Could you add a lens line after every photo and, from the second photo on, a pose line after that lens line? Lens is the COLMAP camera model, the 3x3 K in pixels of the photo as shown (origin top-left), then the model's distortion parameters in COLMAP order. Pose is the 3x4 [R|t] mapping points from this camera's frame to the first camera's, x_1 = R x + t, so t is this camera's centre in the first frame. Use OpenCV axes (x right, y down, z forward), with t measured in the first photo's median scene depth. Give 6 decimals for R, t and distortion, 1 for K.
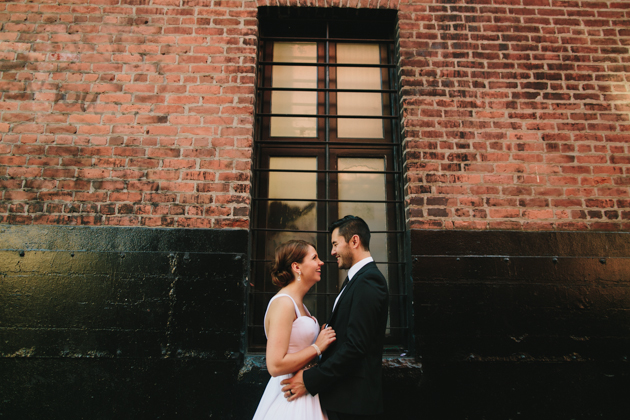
lens RADIAL K [[413.5, 0, 312.7], [0, 413.5, 214.2], [0, 0, 1]] dist [-0.050171, 0.038248]
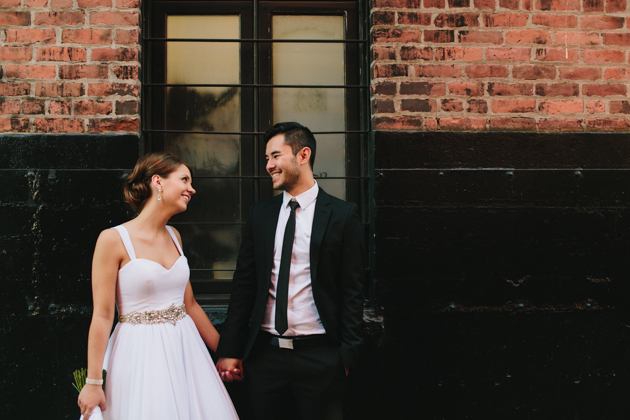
lens RADIAL K [[943.1, 0, 316.3], [0, 943.1, 210.0], [0, 0, 1]] dist [-0.116752, 0.000000]
pose [[0.998791, -0.014477, 0.046975, 0.061099], [0.004567, 0.978841, 0.204573, -0.150633], [-0.048943, -0.204111, 0.977724, -0.541164]]
